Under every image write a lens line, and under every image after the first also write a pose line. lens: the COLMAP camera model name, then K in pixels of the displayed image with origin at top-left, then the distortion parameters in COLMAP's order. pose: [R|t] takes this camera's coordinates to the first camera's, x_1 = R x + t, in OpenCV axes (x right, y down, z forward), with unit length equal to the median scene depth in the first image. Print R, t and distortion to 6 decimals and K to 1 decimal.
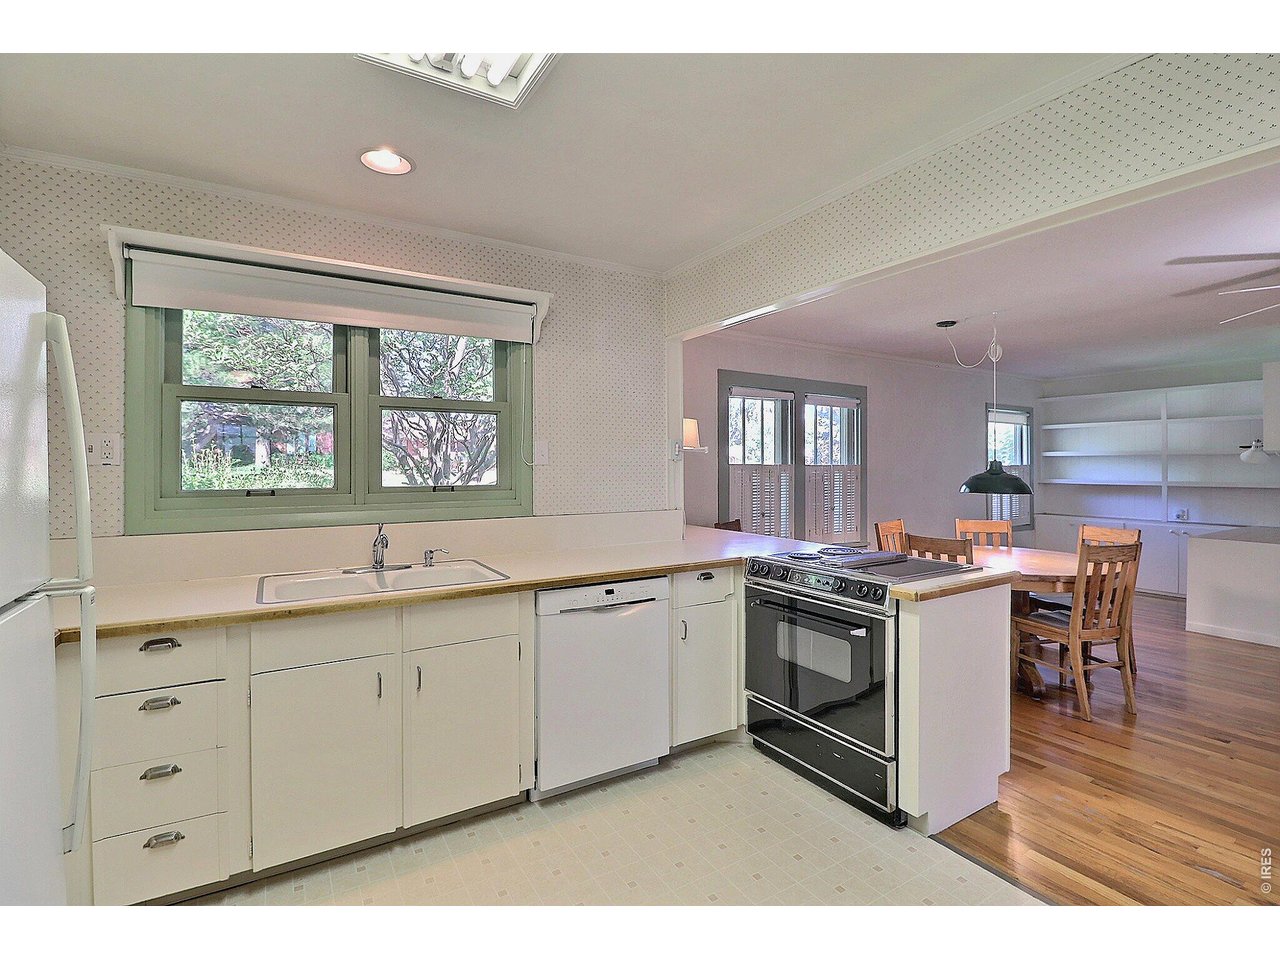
lens RADIAL K [[613.4, 0, 647.2], [0, 613.4, 470.4], [0, 0, 1]] dist [0.001654, -0.017733]
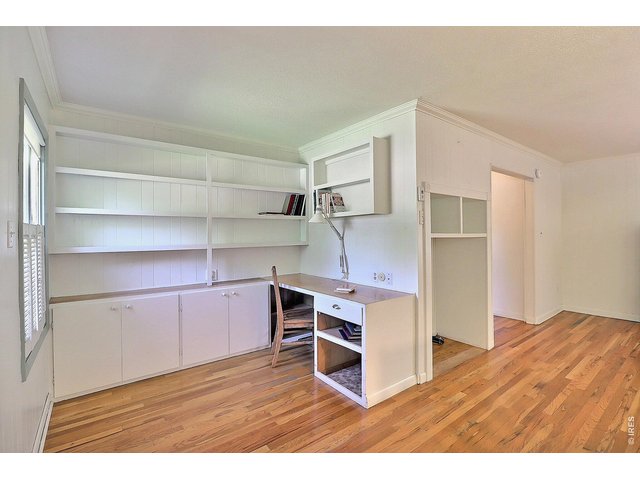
lens RADIAL K [[306.7, 0, 323.6], [0, 306.7, 235.2], [0, 0, 1]] dist [0.001654, -0.017733]
pose [[-0.109700, -0.001064, 0.993964, 0.285651], [0.013800, 0.999901, 0.002593, 0.004184], [-0.993869, 0.014002, -0.109675, 0.750020]]
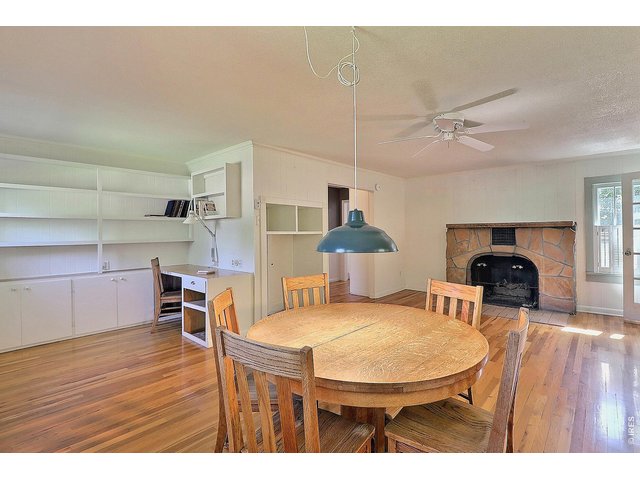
lens RADIAL K [[306.7, 0, 323.6], [0, 306.7, 235.2], [0, 0, 1]] dist [0.001654, -0.017733]
pose [[-0.299117, -0.004759, 0.954204, 0.096680], [0.015469, 0.999832, 0.009835, 0.007512], [-0.954091, 0.017702, -0.298993, 0.645834]]
